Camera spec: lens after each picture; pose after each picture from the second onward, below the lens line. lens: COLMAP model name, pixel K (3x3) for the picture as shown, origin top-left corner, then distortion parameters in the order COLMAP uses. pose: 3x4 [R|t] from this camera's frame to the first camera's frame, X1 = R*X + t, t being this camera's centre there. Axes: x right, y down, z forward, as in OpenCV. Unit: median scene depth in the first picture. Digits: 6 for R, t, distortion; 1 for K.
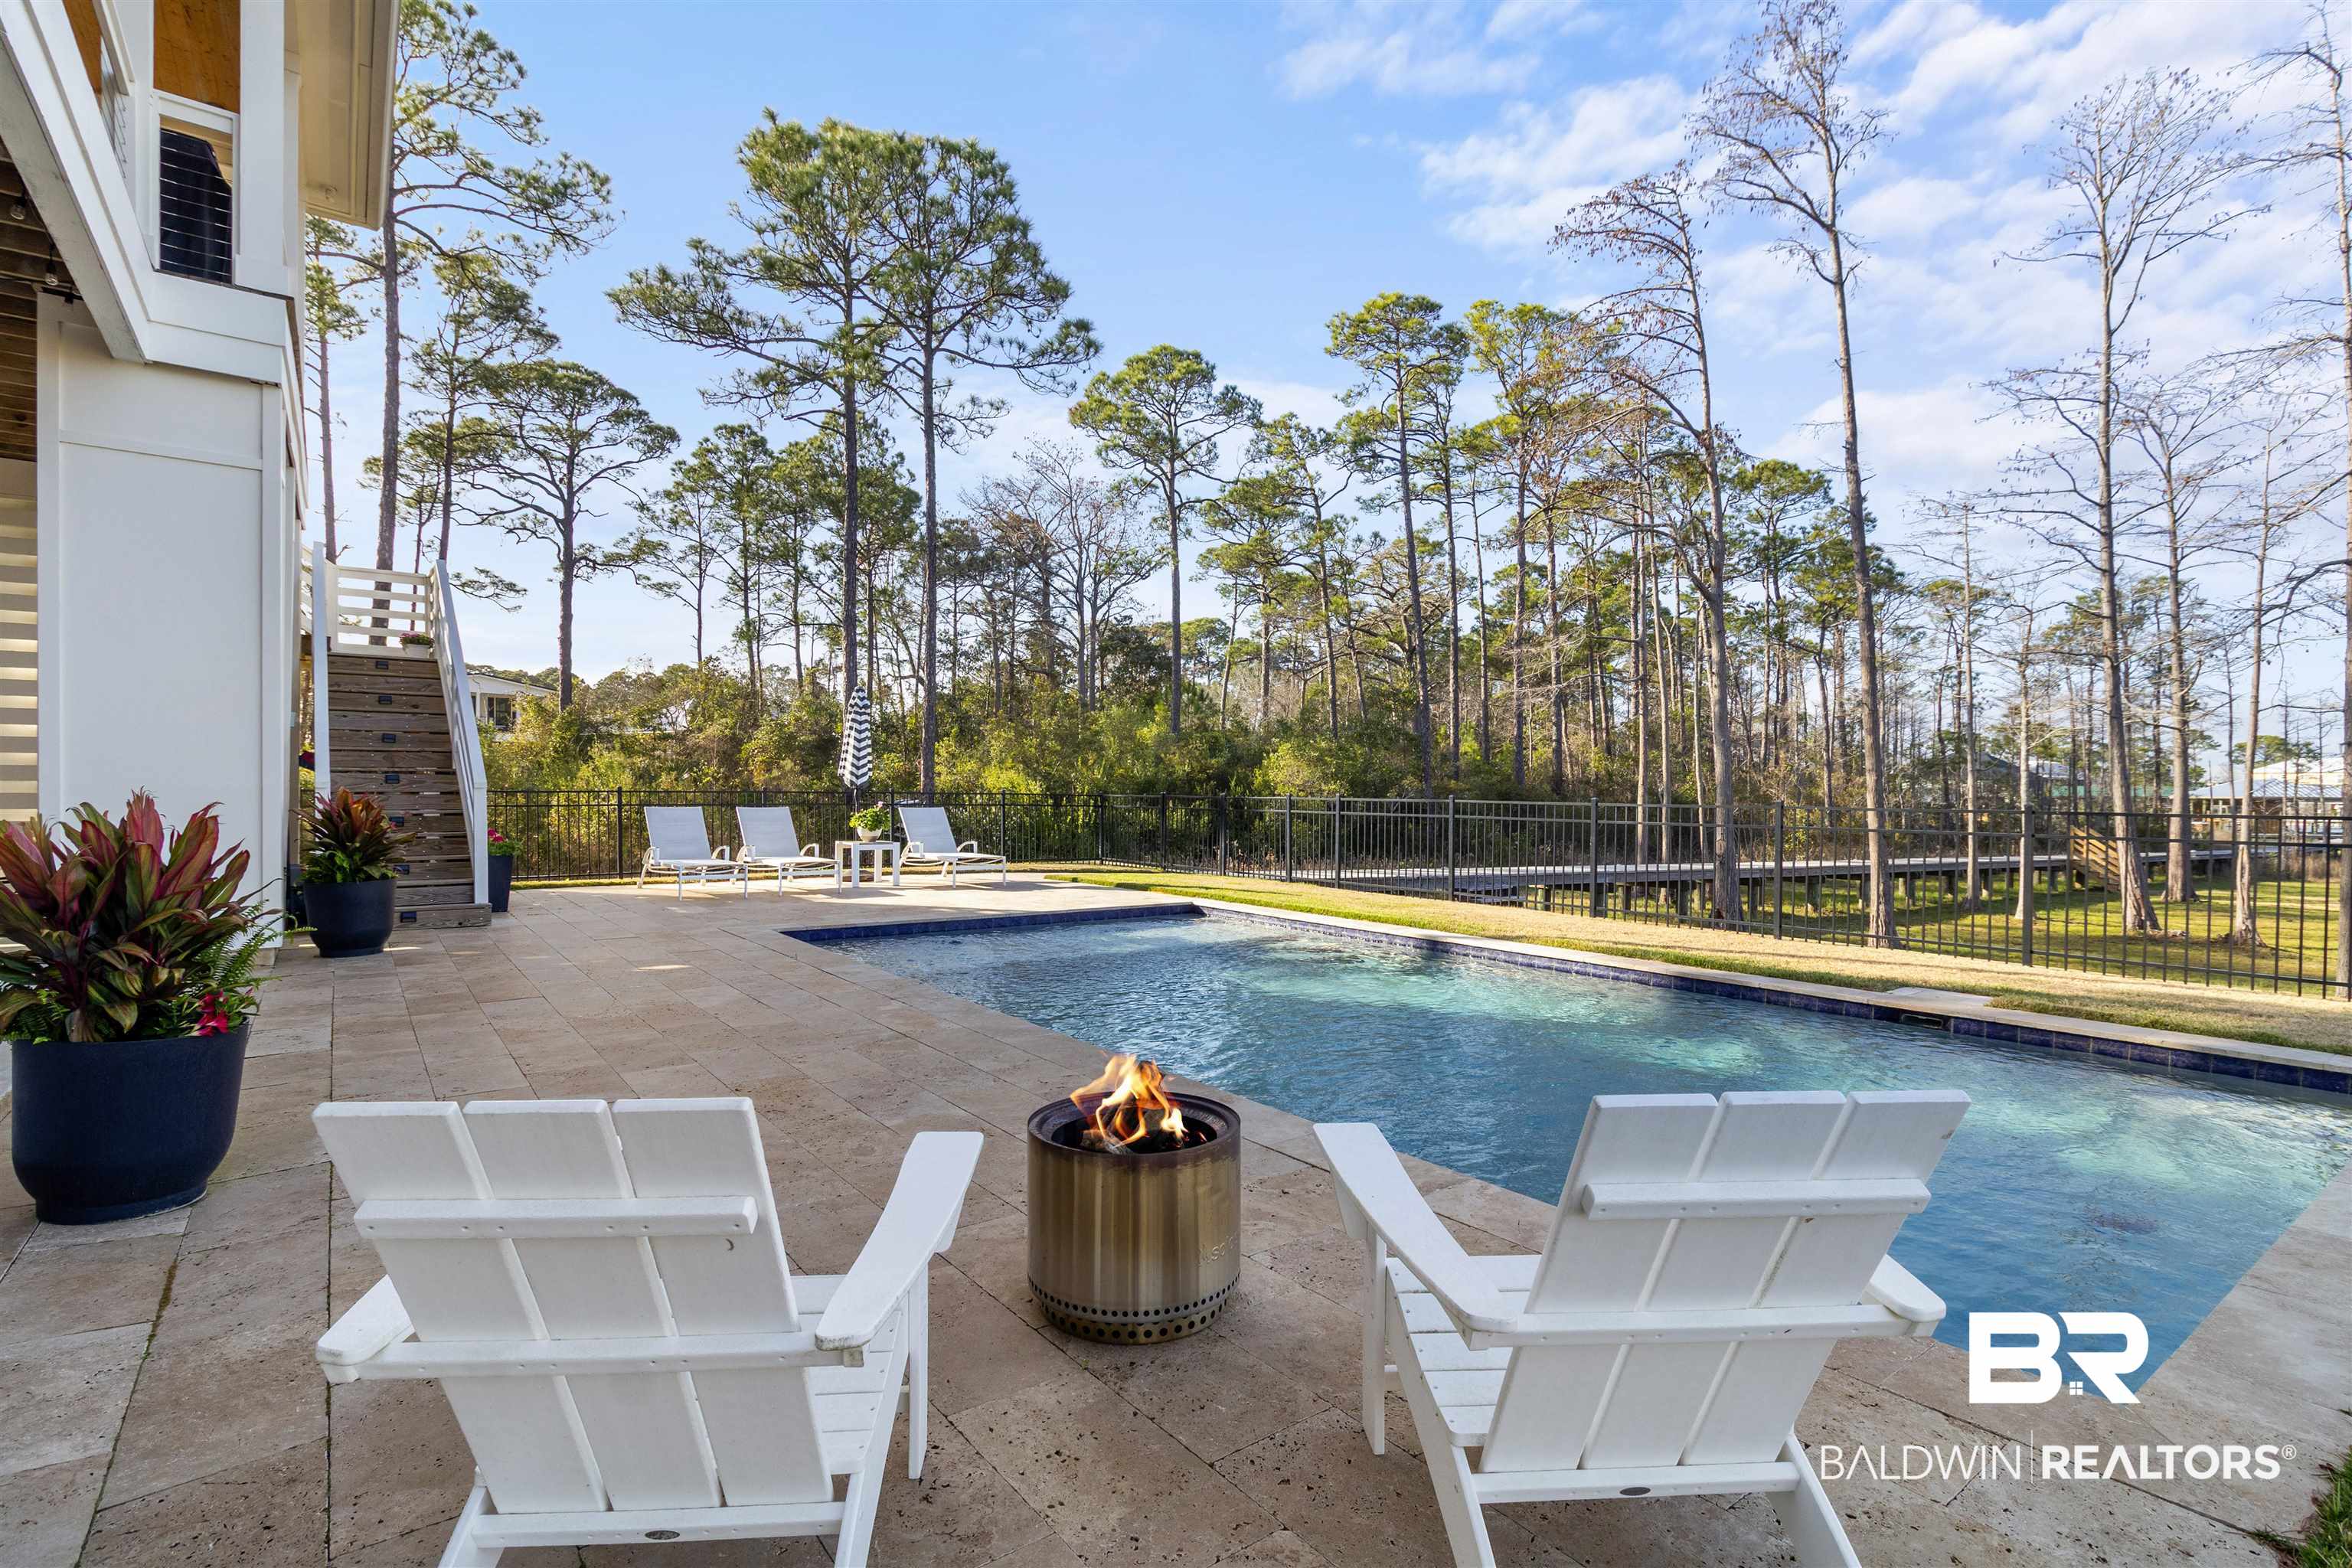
lens RADIAL K [[1128.7, 0, 1185.0], [0, 1128.7, 787.6], [0, 0, 1]] dist [0.002438, 0.000298]
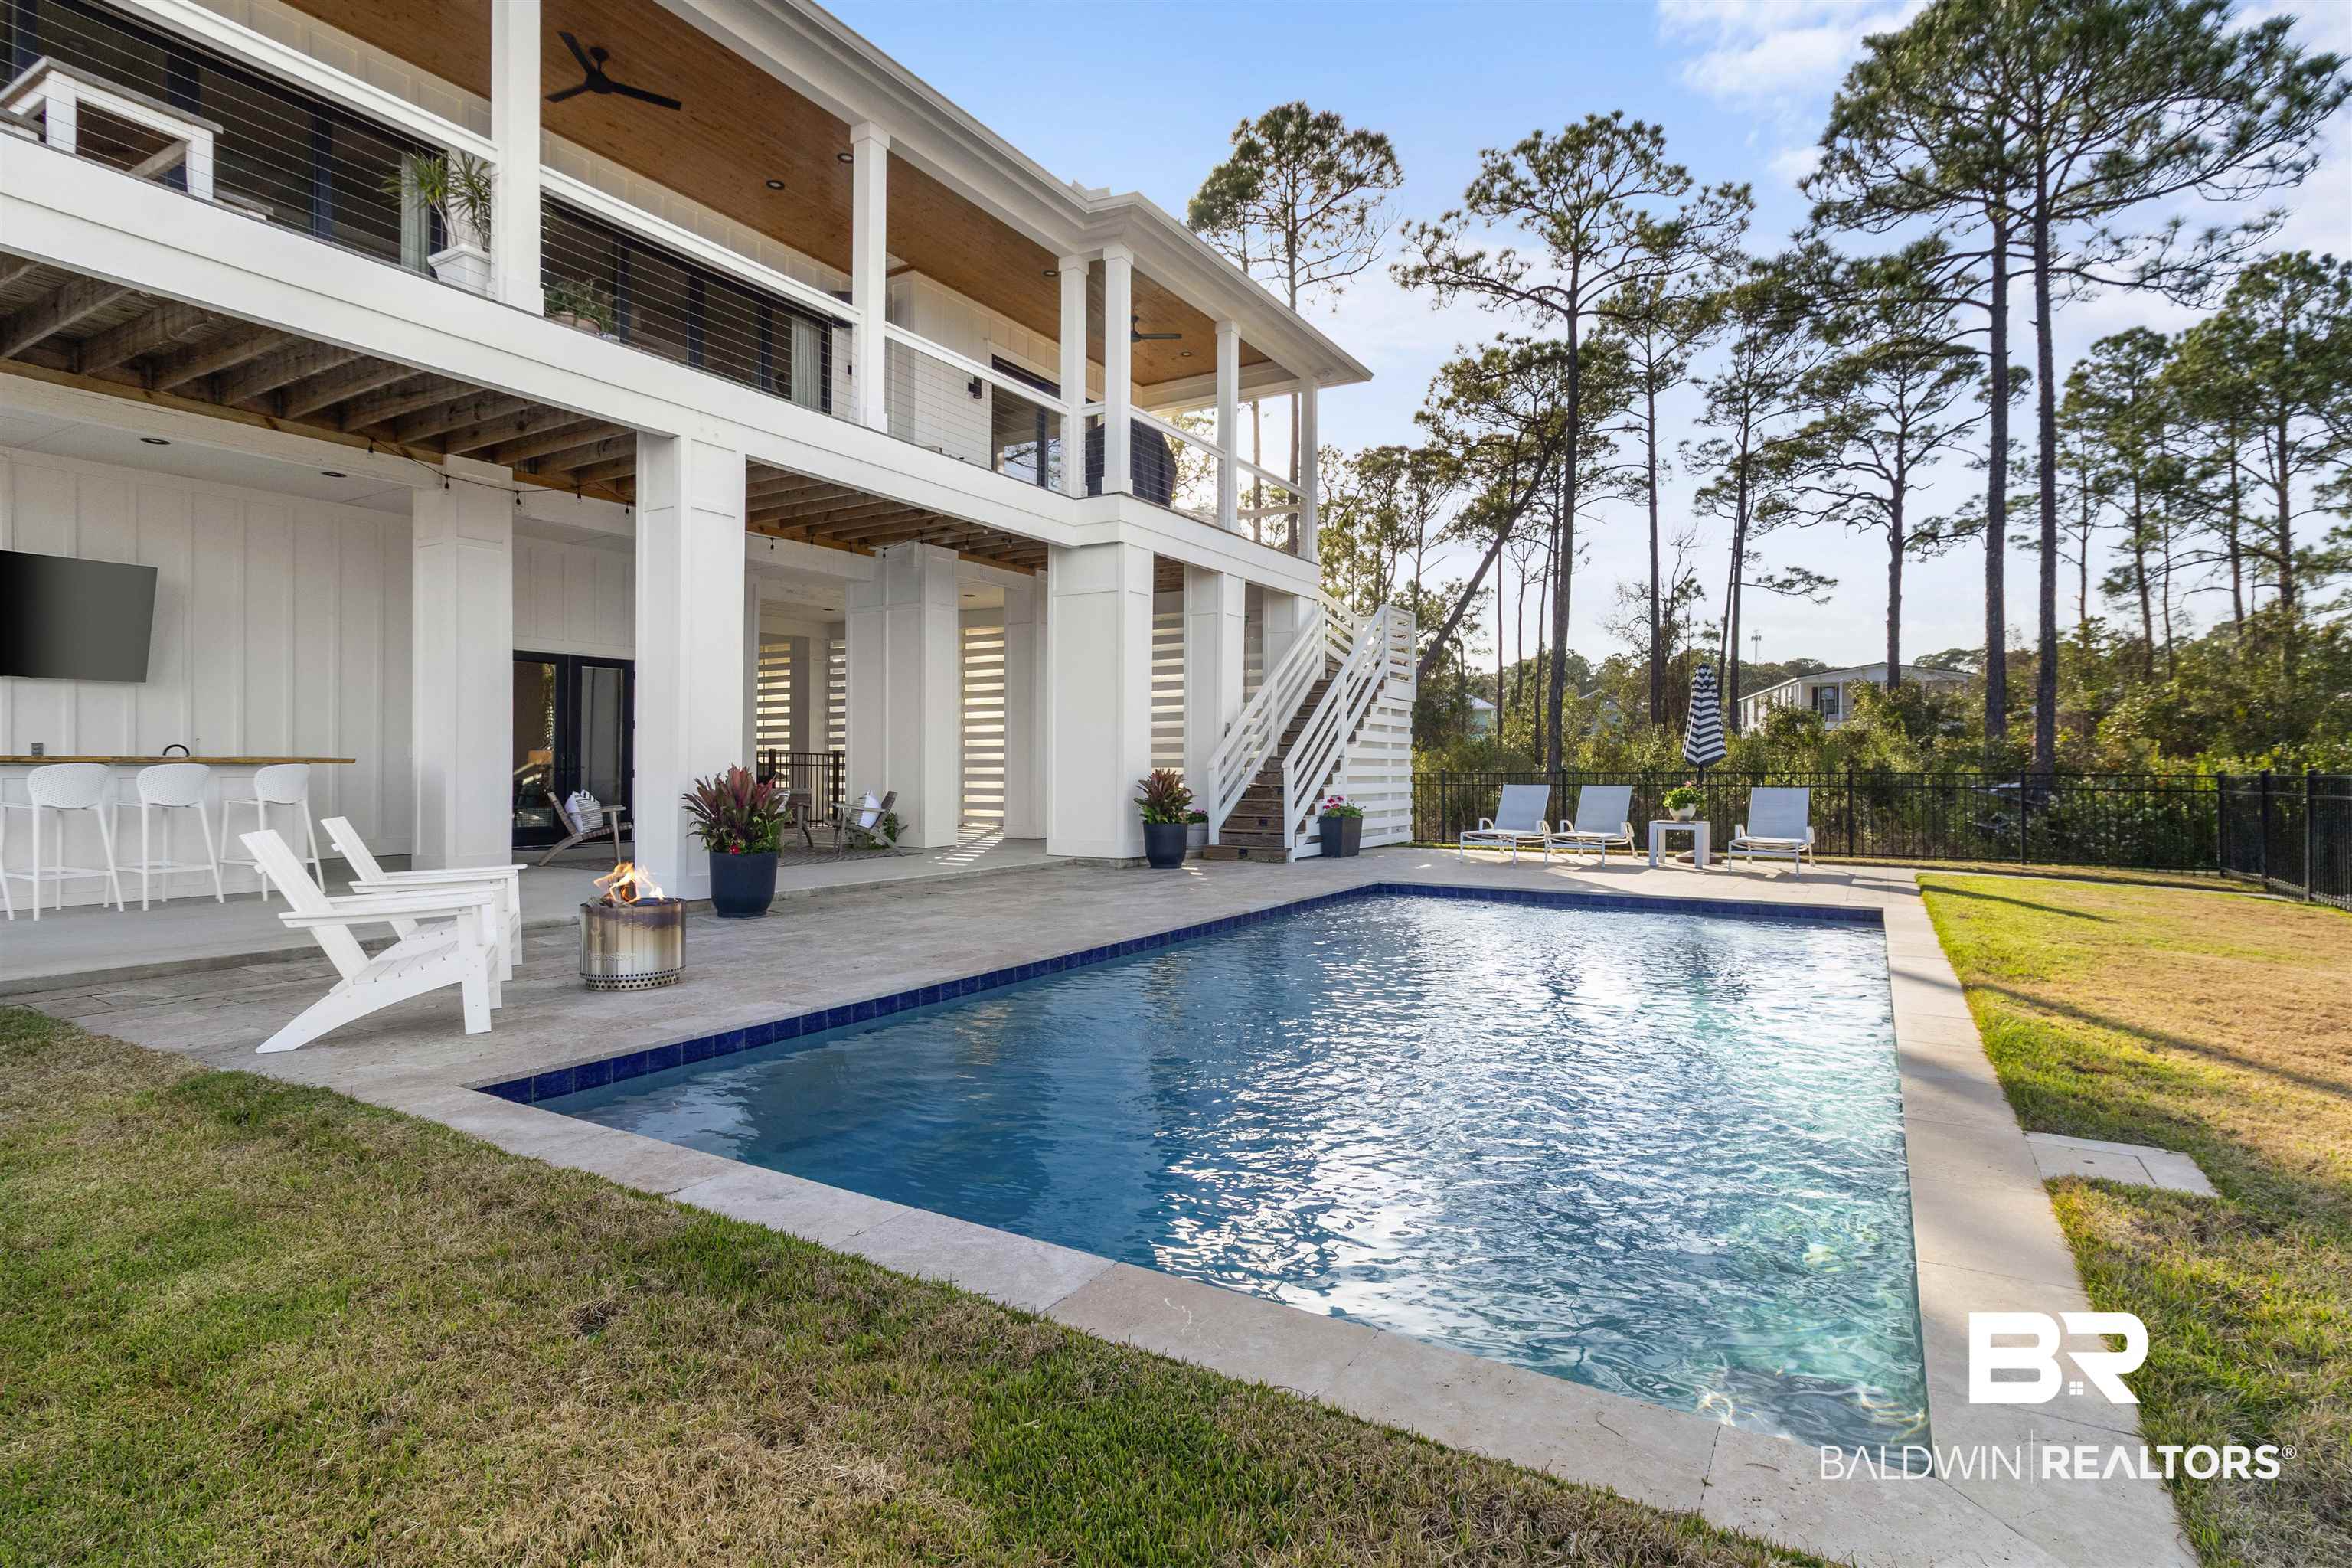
lens RADIAL K [[1128.7, 0, 1185.3], [0, 1128.7, 780.4], [0, 0, 1]] dist [0.002438, 0.000298]
pose [[0.362495, 0.000747, -0.931985, 0.143177], [0.002185, 0.999996, 0.001651, 0.002748], [0.931983, -0.002635, 0.362492, 0.073161]]
